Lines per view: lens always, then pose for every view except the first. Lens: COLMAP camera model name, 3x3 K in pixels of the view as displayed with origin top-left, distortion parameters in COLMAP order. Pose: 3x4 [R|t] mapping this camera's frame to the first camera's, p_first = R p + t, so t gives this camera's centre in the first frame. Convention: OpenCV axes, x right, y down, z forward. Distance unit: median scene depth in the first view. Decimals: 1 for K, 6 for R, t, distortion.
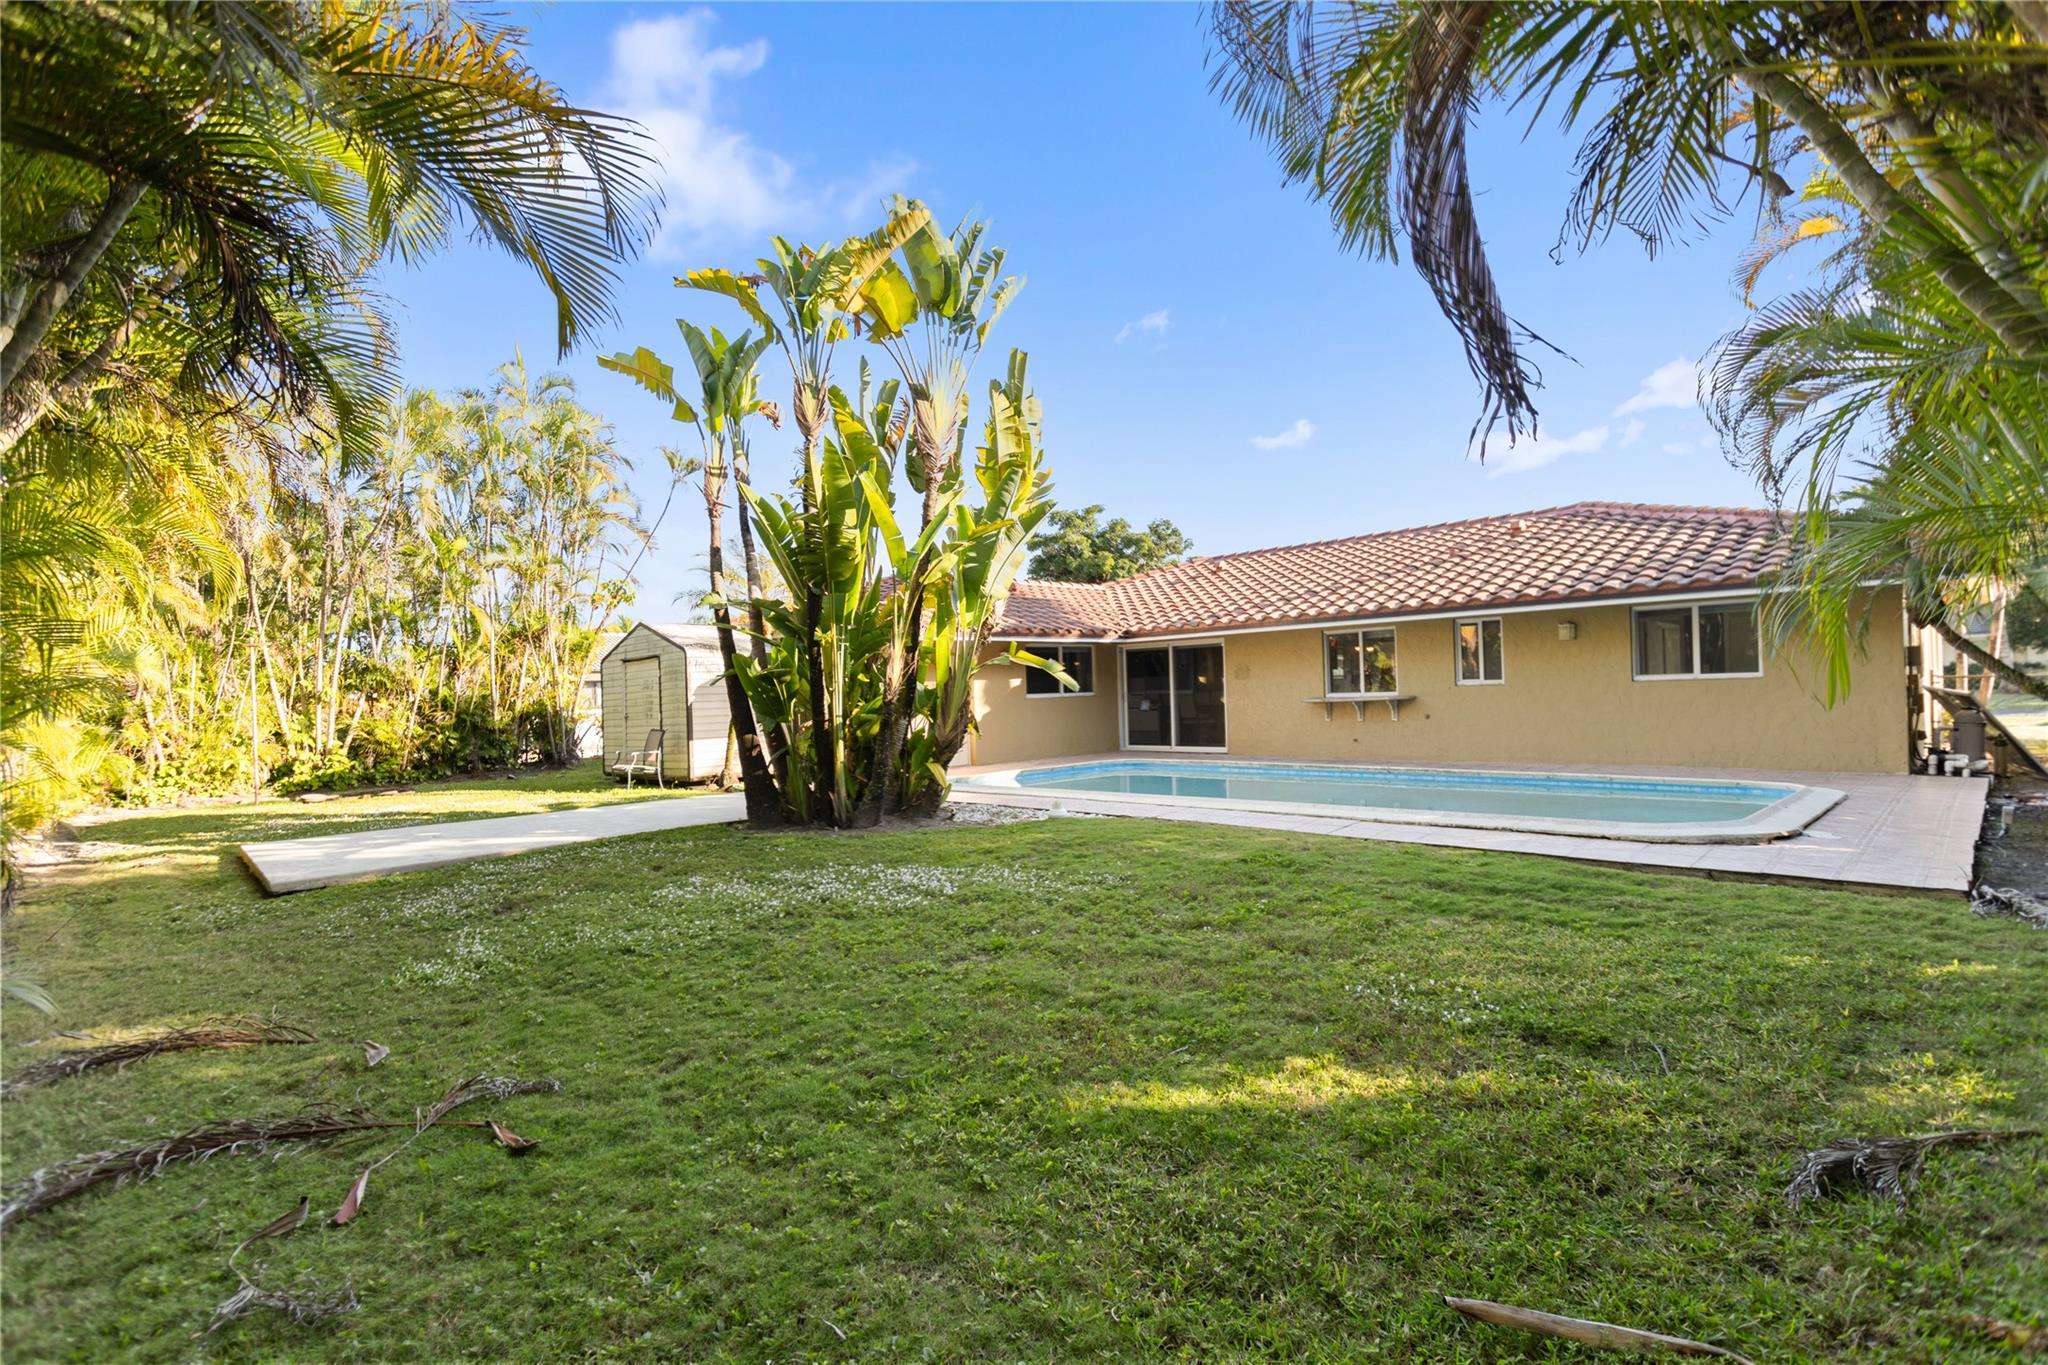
lens RADIAL K [[980.2, 0, 1016.5], [0, 980.2, 687.2], [0, 0, 1]] dist [0.002072, 0.002902]
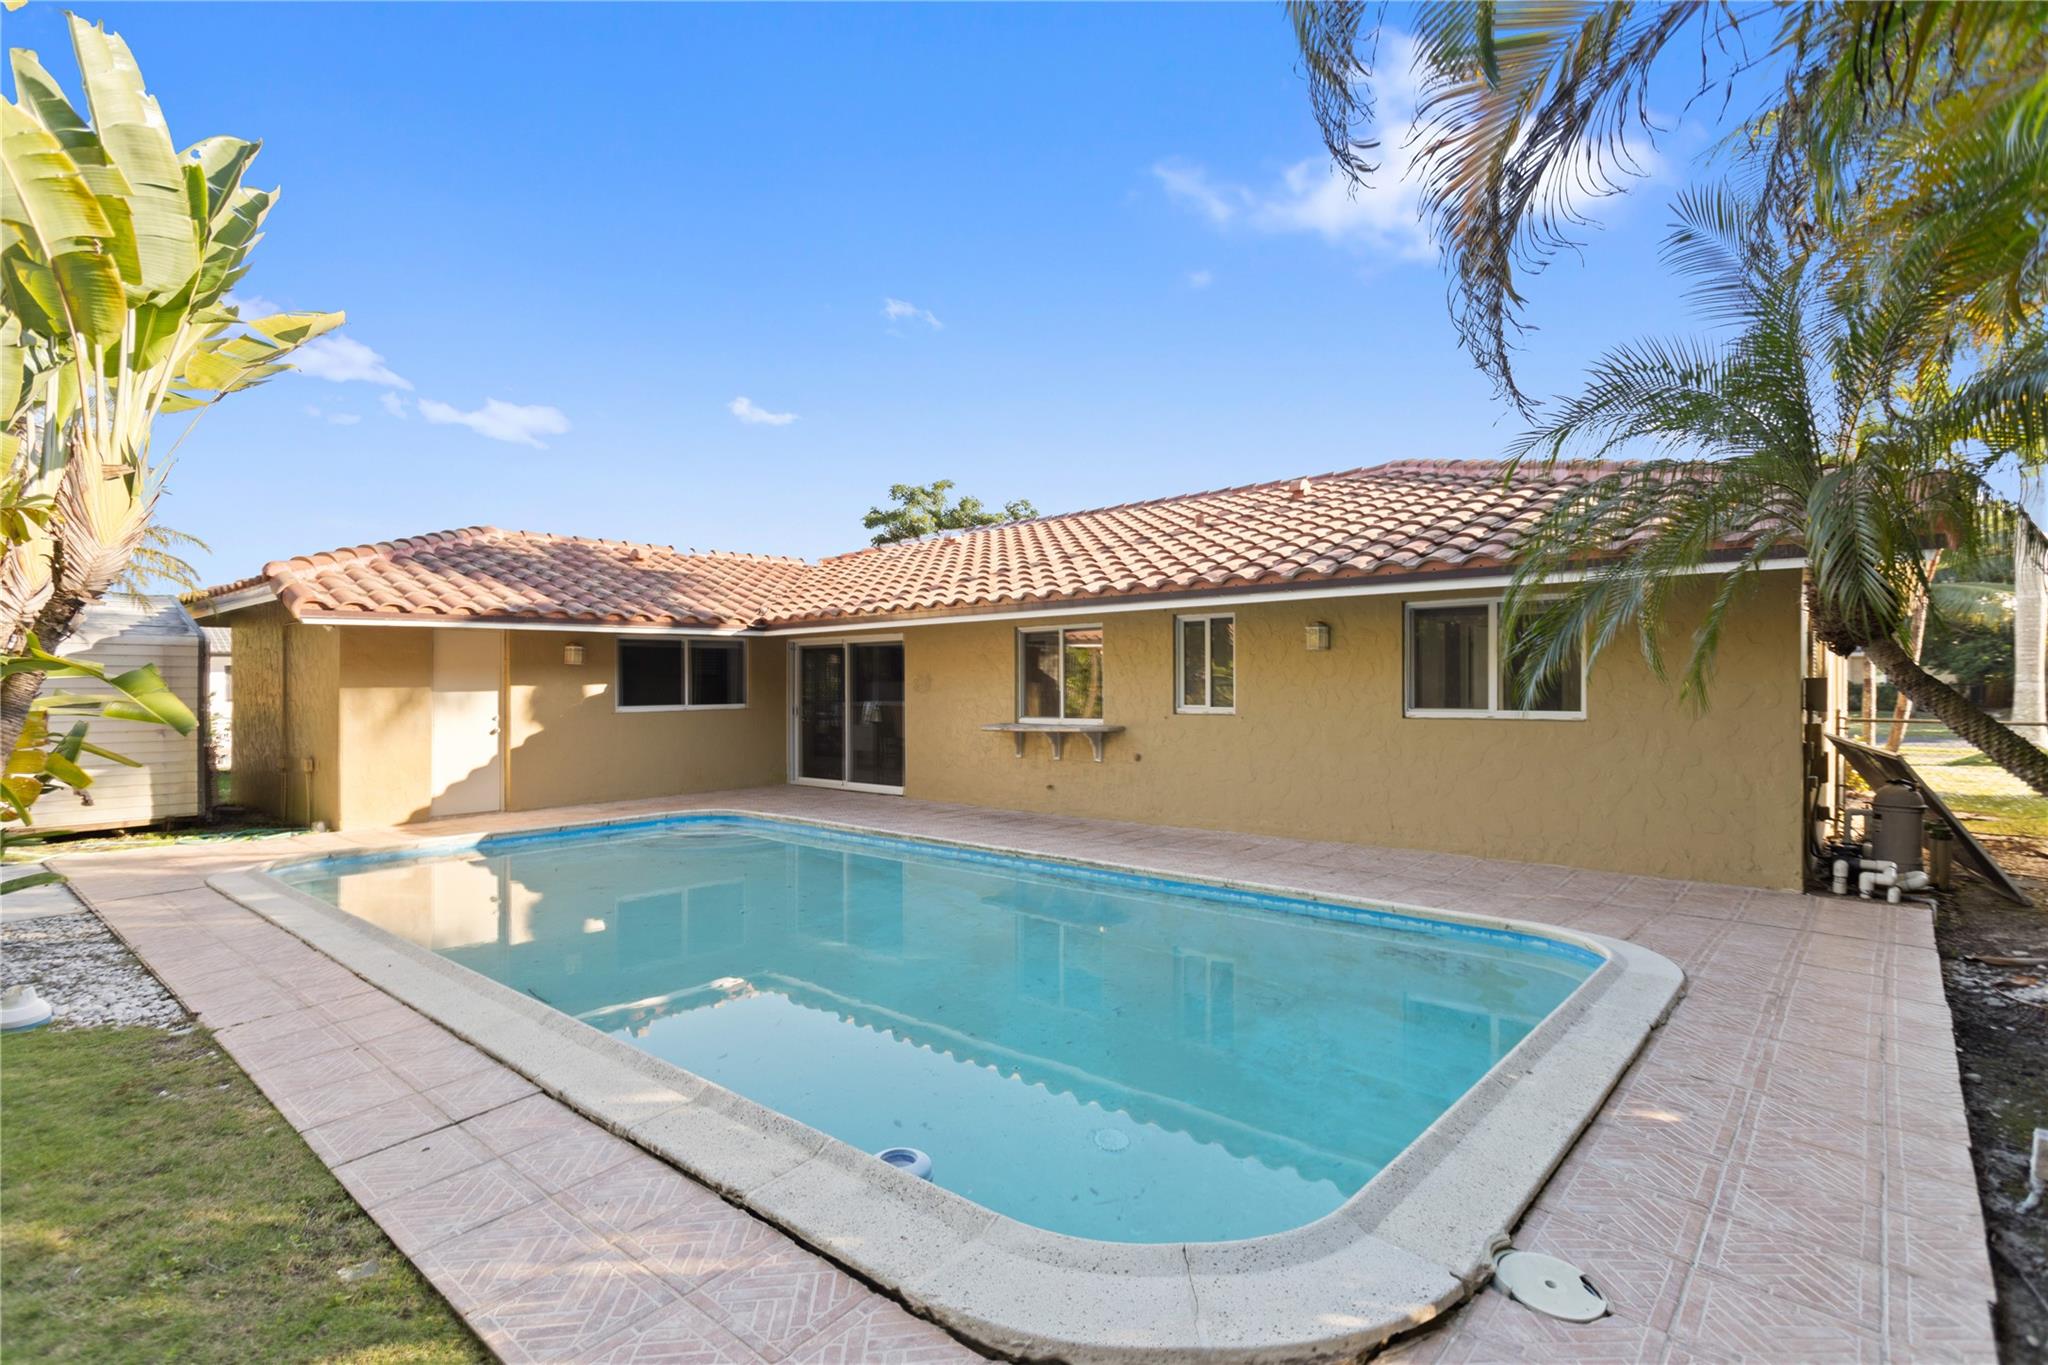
lens RADIAL K [[980.2, 0, 1032.7], [0, 980.2, 684.5], [0, 0, 1]] dist [0.002072, 0.002902]
pose [[0.997094, 0.023428, 0.072487, 0.304268], [-0.023871, 0.999701, 0.005246, -0.022892], [-0.072343, -0.006961, 0.997356, 0.338796]]
